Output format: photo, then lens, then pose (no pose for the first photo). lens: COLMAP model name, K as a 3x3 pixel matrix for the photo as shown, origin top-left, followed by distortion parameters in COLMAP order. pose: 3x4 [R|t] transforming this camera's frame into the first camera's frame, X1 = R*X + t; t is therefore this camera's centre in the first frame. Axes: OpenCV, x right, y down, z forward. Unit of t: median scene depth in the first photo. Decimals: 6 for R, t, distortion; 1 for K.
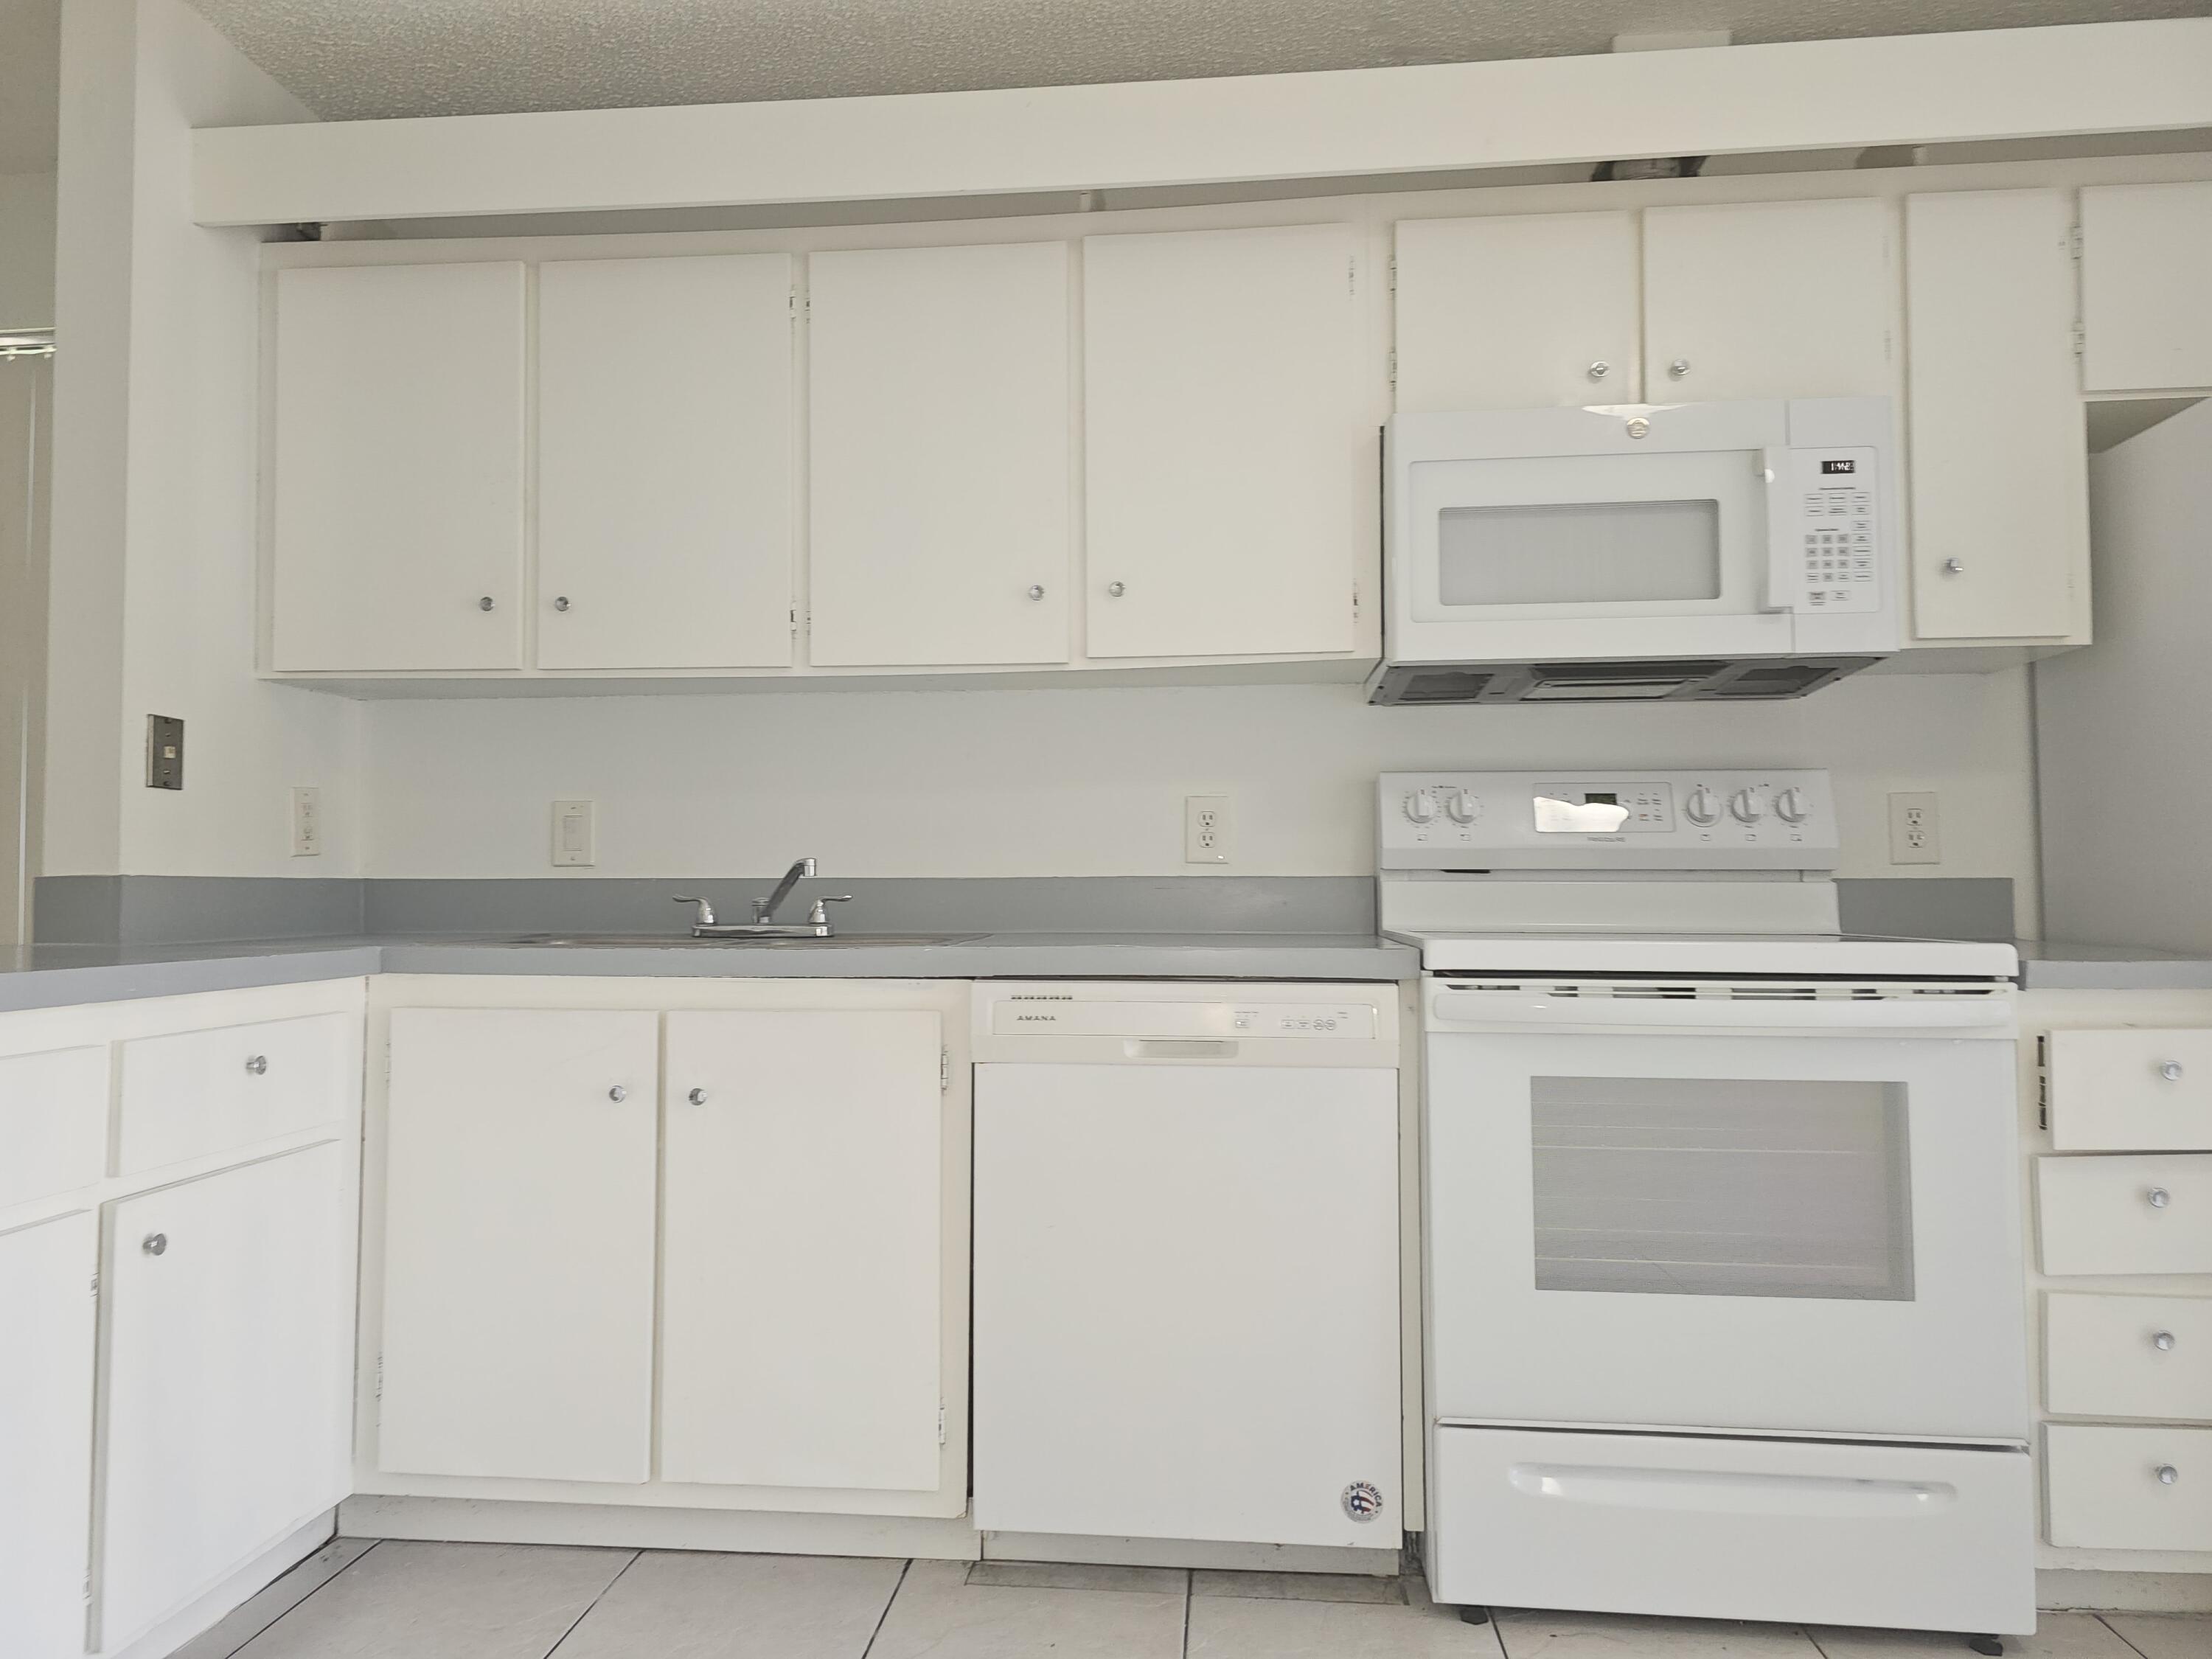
lens RADIAL K [[1459.0, 0, 1106.0], [0, 1459.0, 829.5], [0, 0, 1]] dist [0.043753, -0.033394]
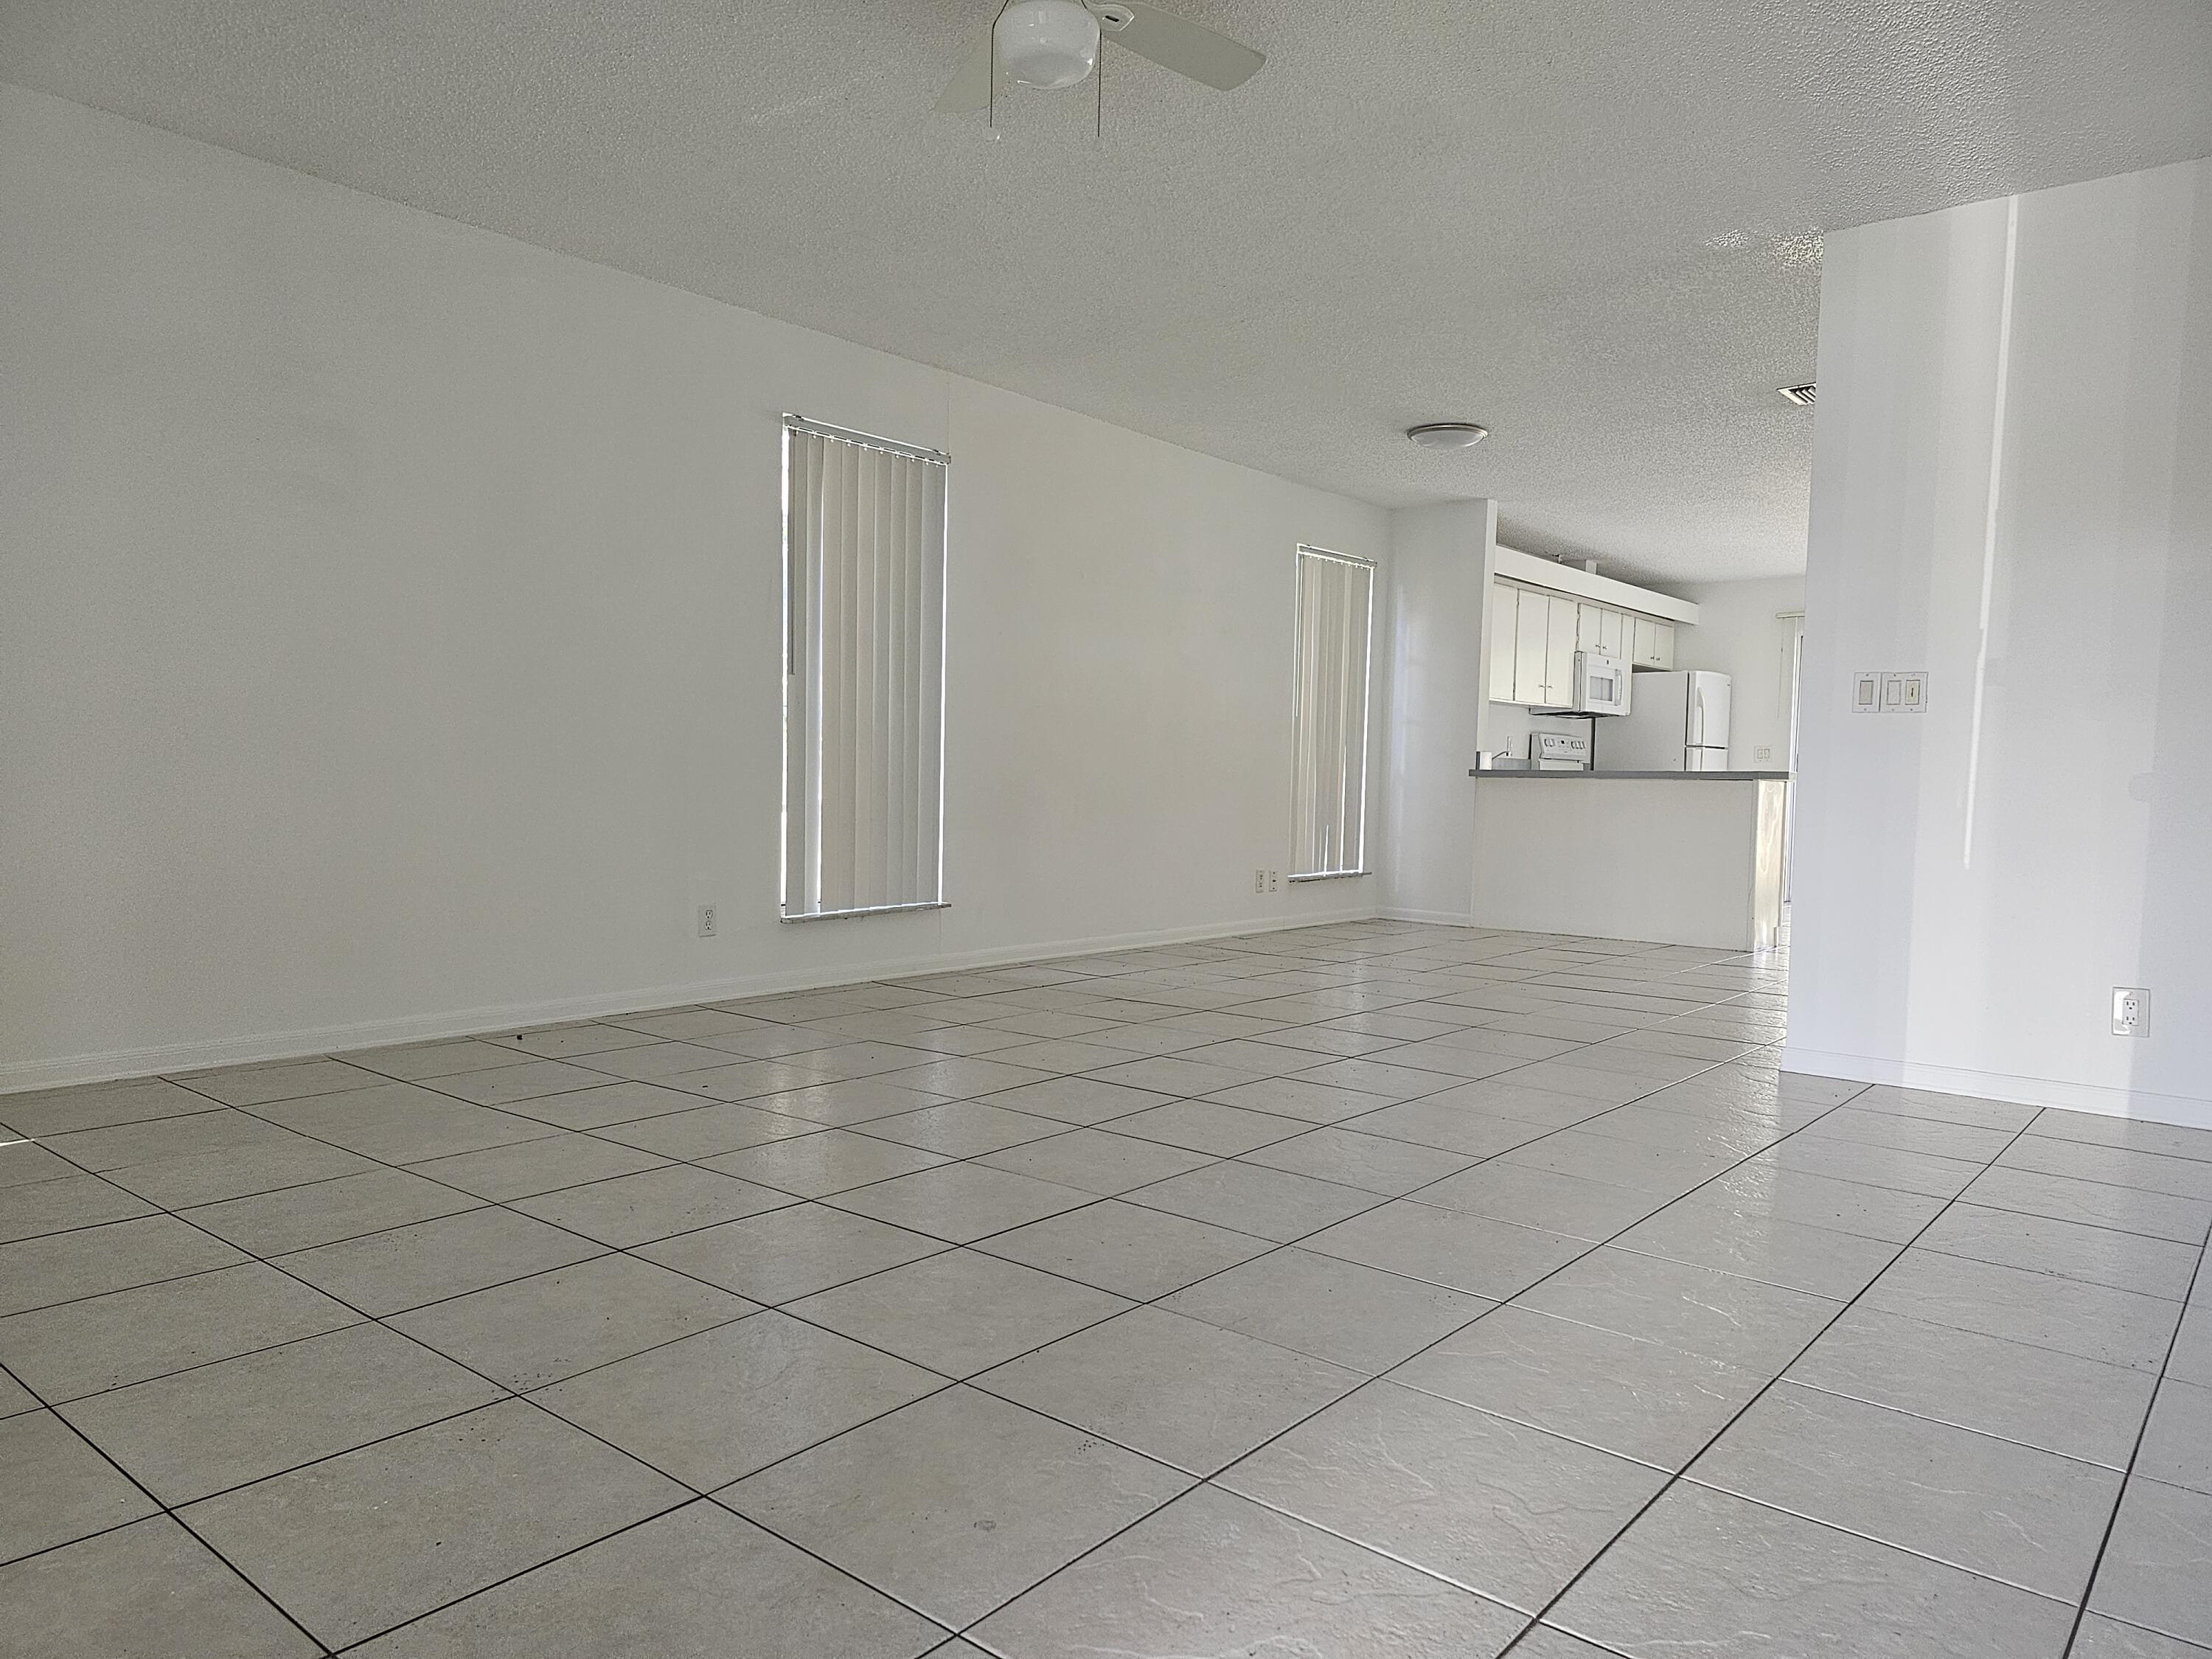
lens RADIAL K [[1459.0, 0, 1106.0], [0, 1459.0, 829.5], [0, 0, 1]] dist [0.043753, -0.033394]
pose [[0.561248, -0.018702, 0.827436, -4.369790], [-0.060172, 0.996177, 0.063331, 0.049054], [-0.825457, -0.085333, 0.557977, -0.299588]]
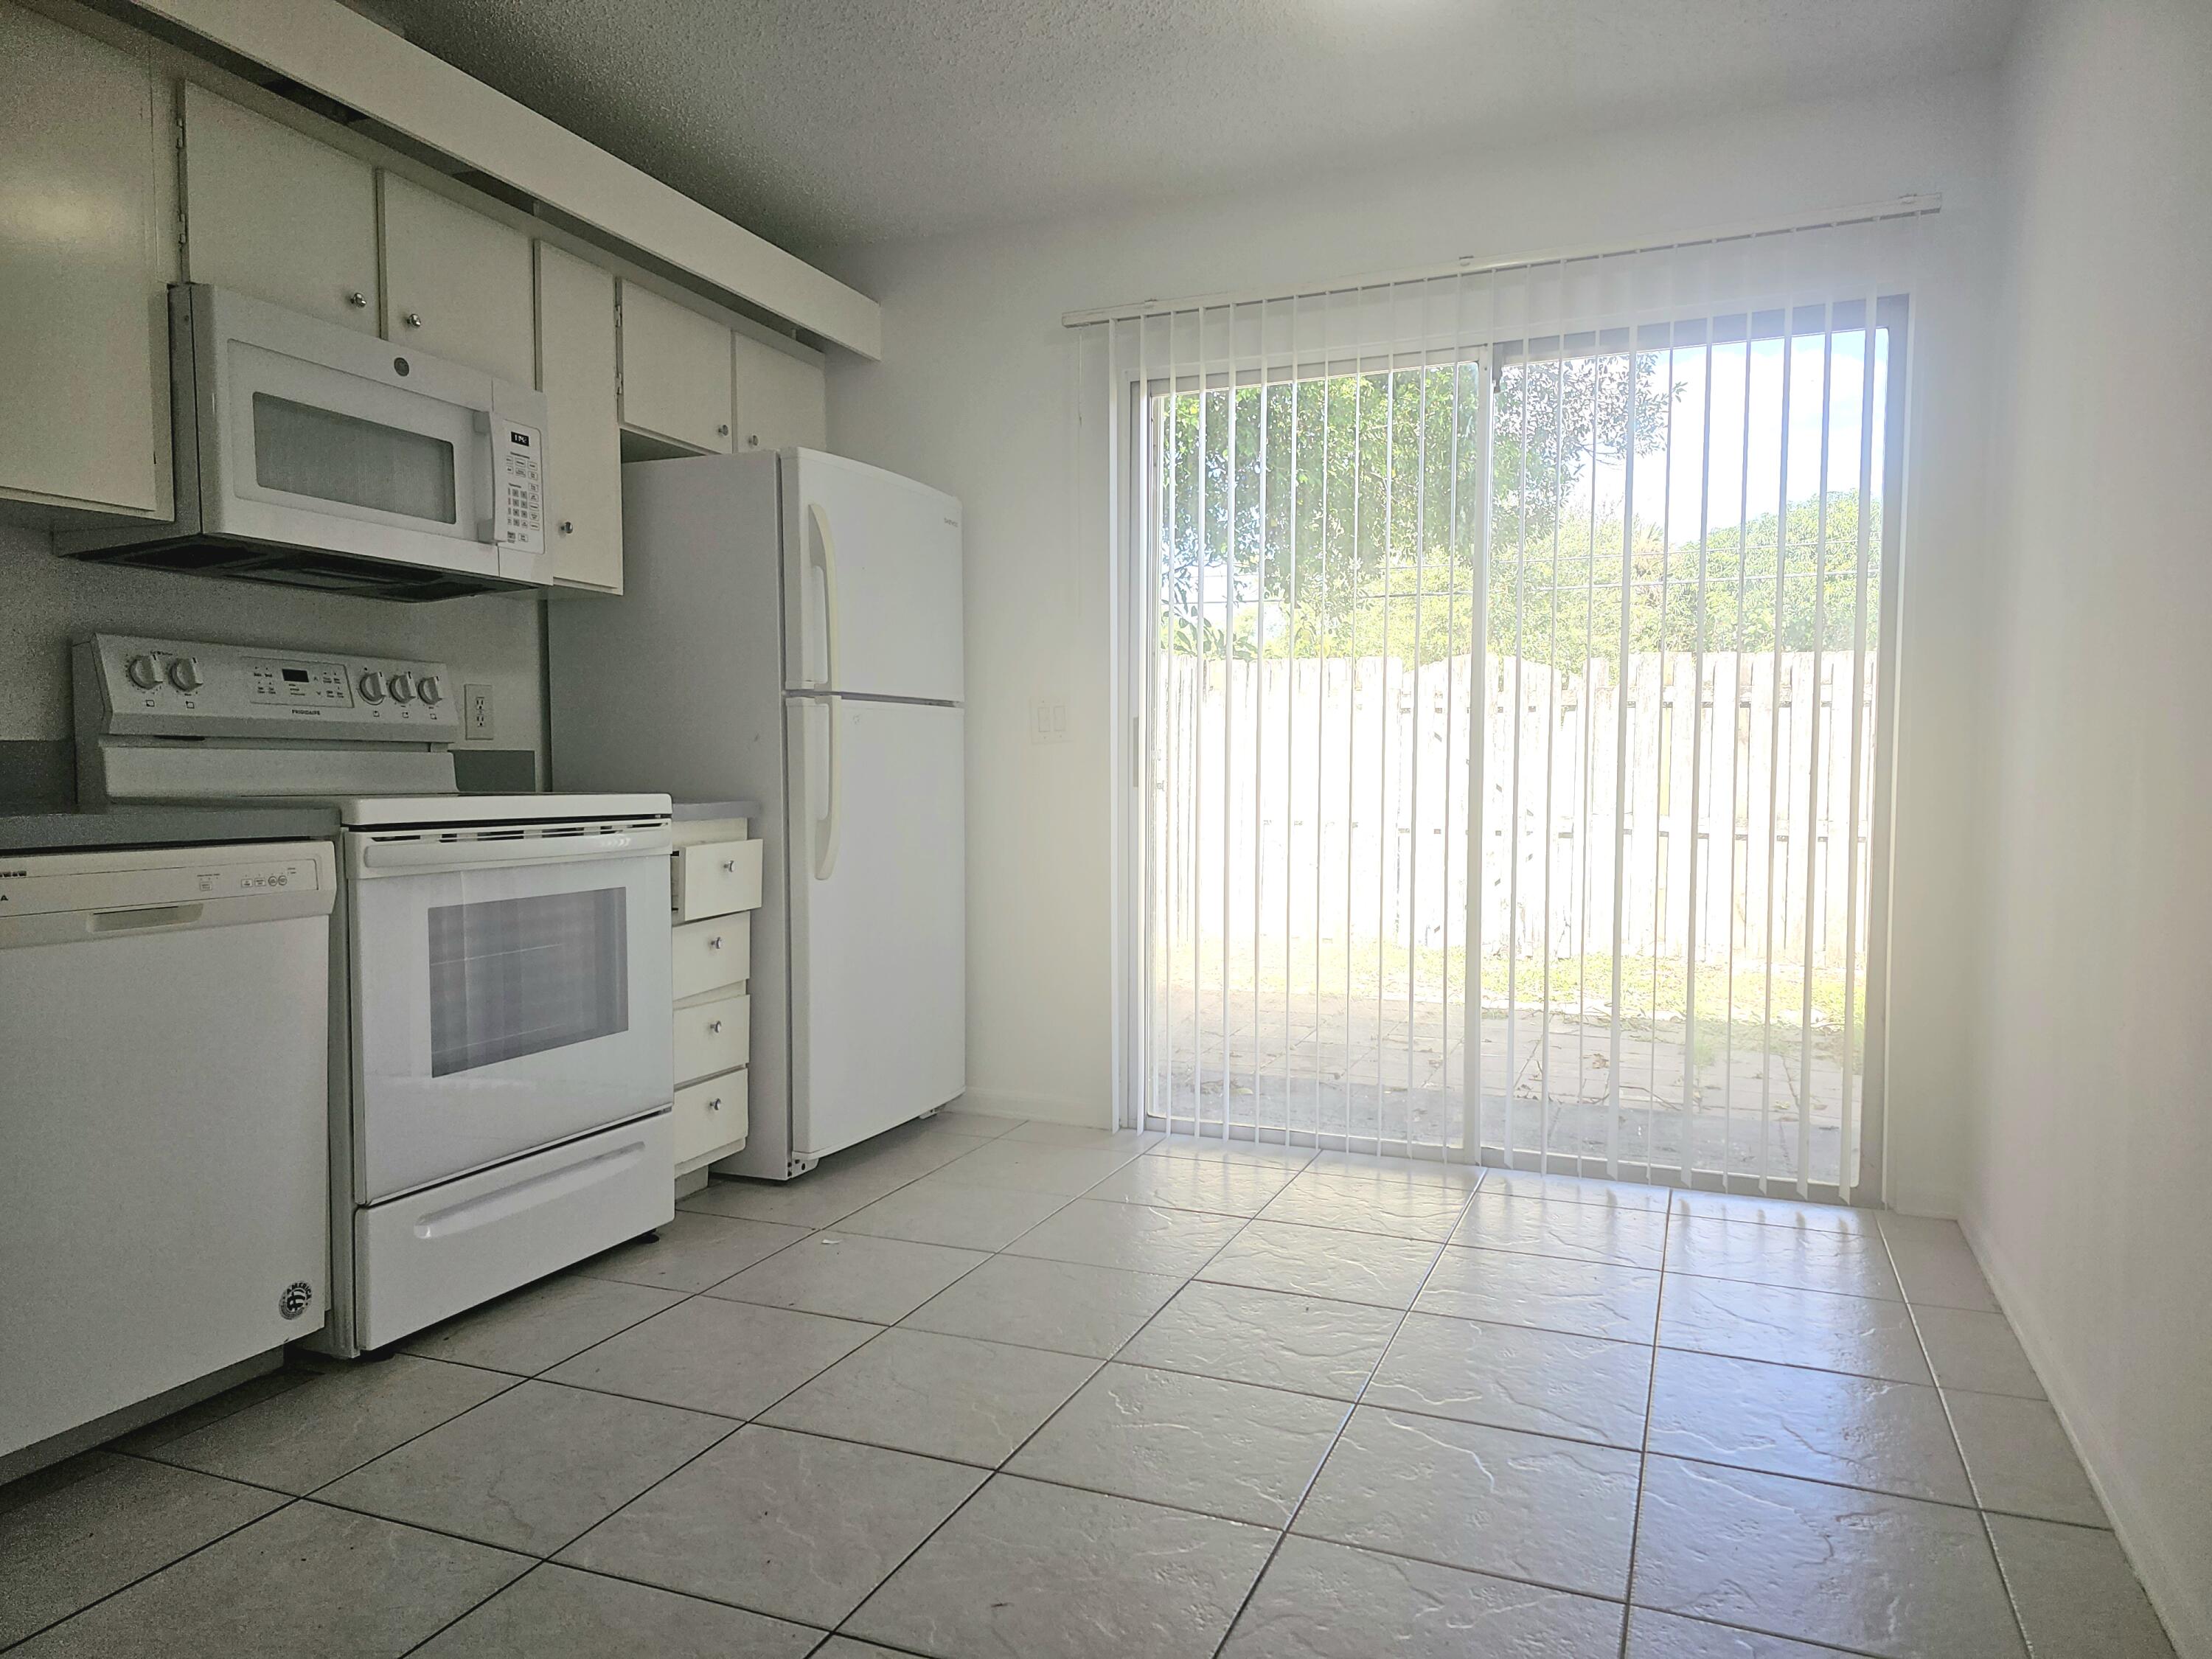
lens RADIAL K [[1459.0, 0, 1106.0], [0, 1459.0, 829.5], [0, 0, 1]] dist [0.043753, -0.033394]
pose [[0.297155, -0.041095, 0.953945, -0.626447], [-0.042390, 0.997521, 0.056177, 0.007868], [-0.953888, -0.057131, 0.294676, 0.087144]]
